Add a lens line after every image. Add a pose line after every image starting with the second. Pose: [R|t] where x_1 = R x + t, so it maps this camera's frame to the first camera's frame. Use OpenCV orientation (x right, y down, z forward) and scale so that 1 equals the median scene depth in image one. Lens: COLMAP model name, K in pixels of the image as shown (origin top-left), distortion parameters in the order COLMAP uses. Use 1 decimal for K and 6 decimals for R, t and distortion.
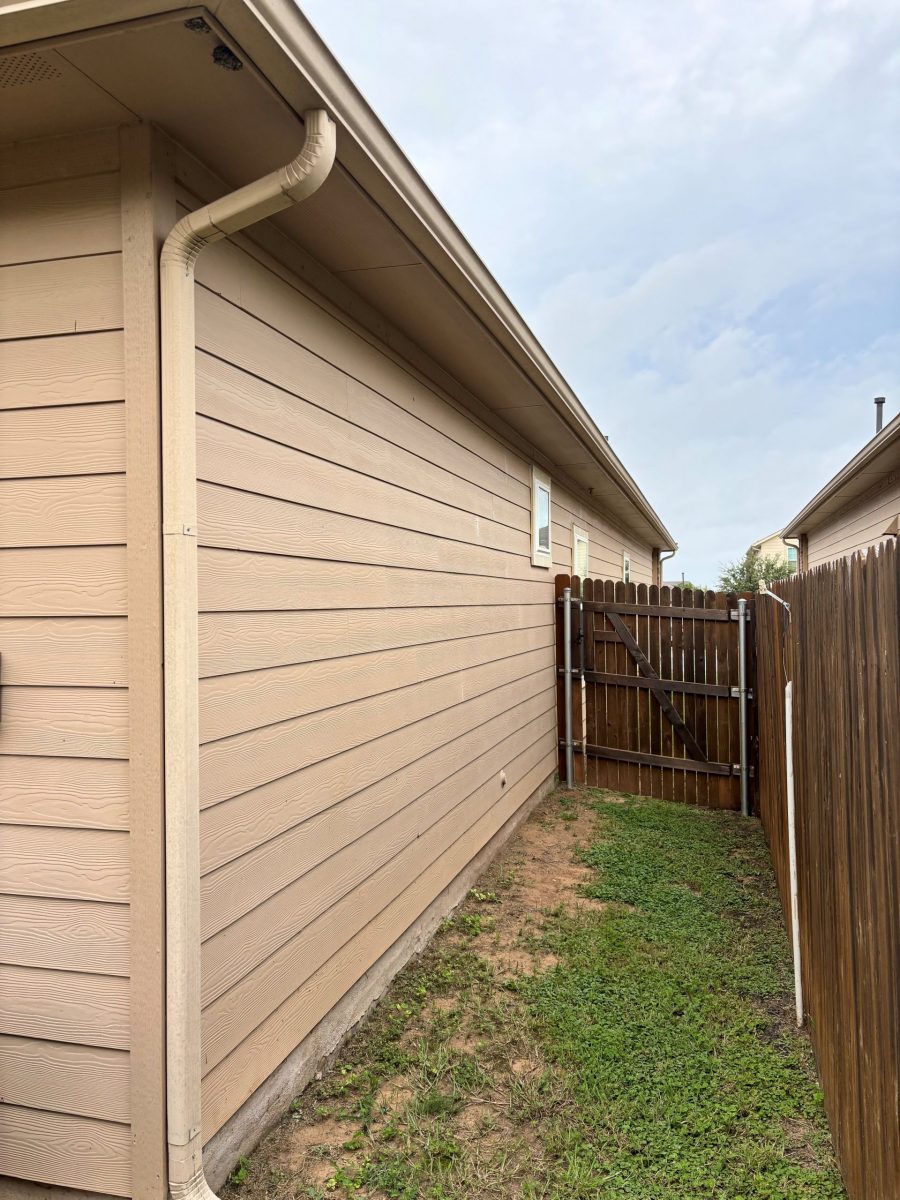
lens RADIAL K [[934.4, 0, 453.3], [0, 934.4, 585.8], [0, 0, 1]] dist [-0.000634, 0.032475]
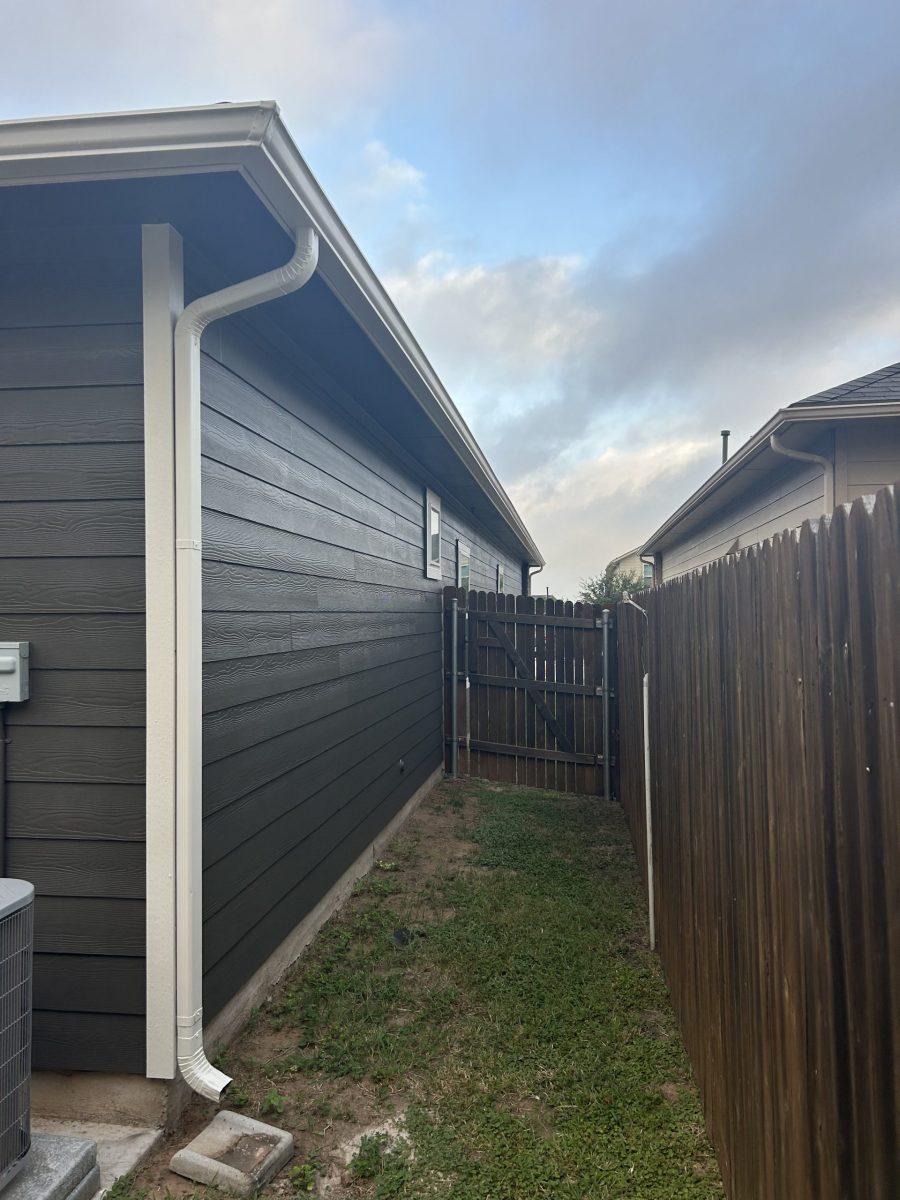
lens RADIAL K [[932.4, 0, 450.0], [0, 932.4, 600.0], [0, 0, 1]] dist [0.042354, -0.031051]
pose [[0.990224, 0.006814, 0.139317, -0.038916], [-0.006944, 0.999976, 0.000449, 0.003743], [-0.139311, -0.001412, 0.990248, -0.102678]]
